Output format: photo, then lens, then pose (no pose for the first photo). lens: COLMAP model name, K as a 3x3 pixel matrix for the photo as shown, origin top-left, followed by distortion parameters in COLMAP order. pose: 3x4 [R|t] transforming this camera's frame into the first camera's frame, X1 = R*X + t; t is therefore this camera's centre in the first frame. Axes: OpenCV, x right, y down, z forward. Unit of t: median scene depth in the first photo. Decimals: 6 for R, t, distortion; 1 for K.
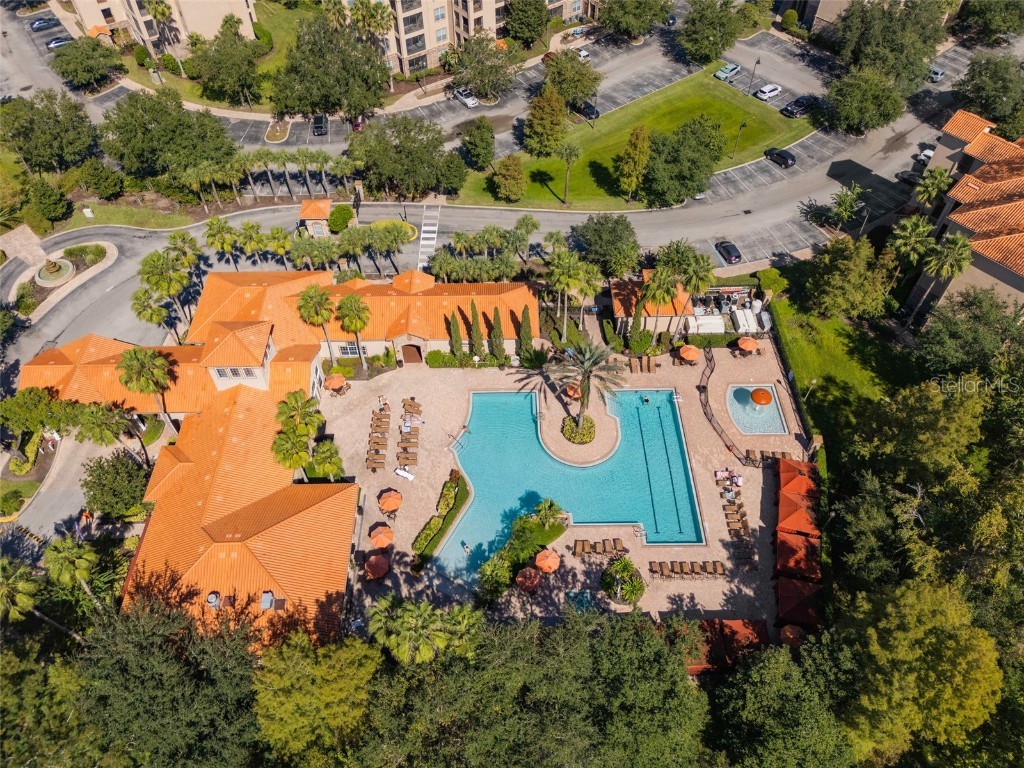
lens RADIAL K [[770.4, 0, 512.0], [0, 770.4, 384.0], [0, 0, 1]] dist [0.055308, -0.052203]
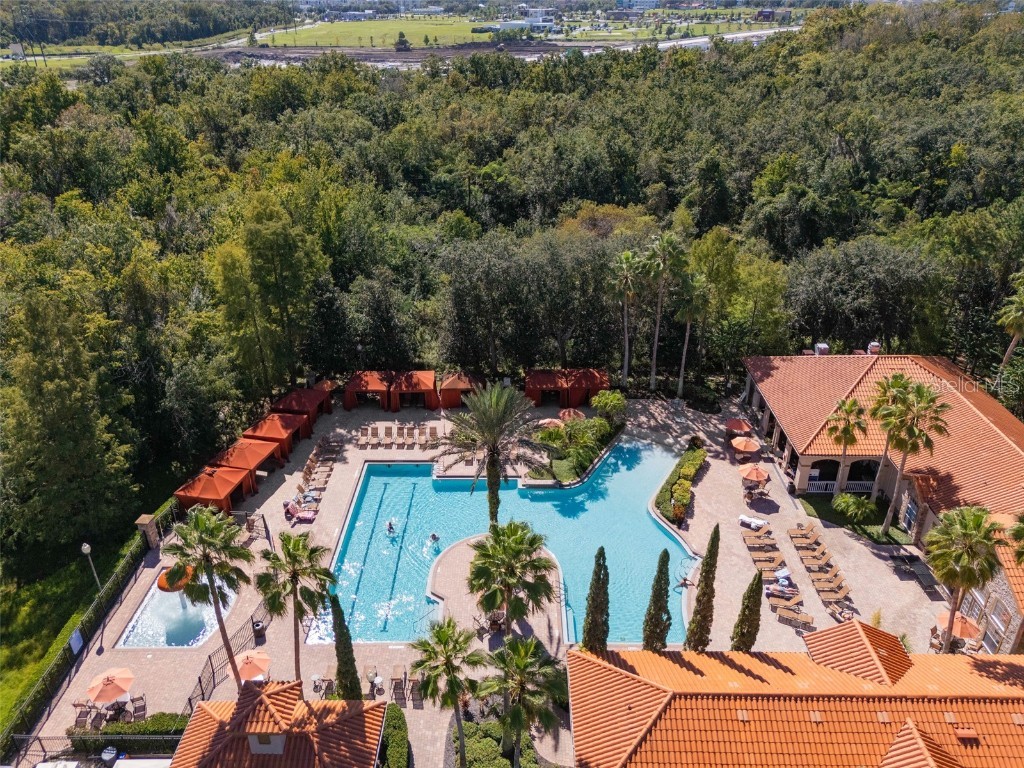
lens RADIAL K [[770.4, 0, 512.0], [0, 770.4, 384.0], [0, 0, 1]] dist [0.055308, -0.052203]
pose [[-0.999667, -0.014209, 0.021554, 0.070042], [0.018020, 0.213800, 0.976711, -0.641652], [-0.018486, 0.976774, -0.213473, 1.091139]]
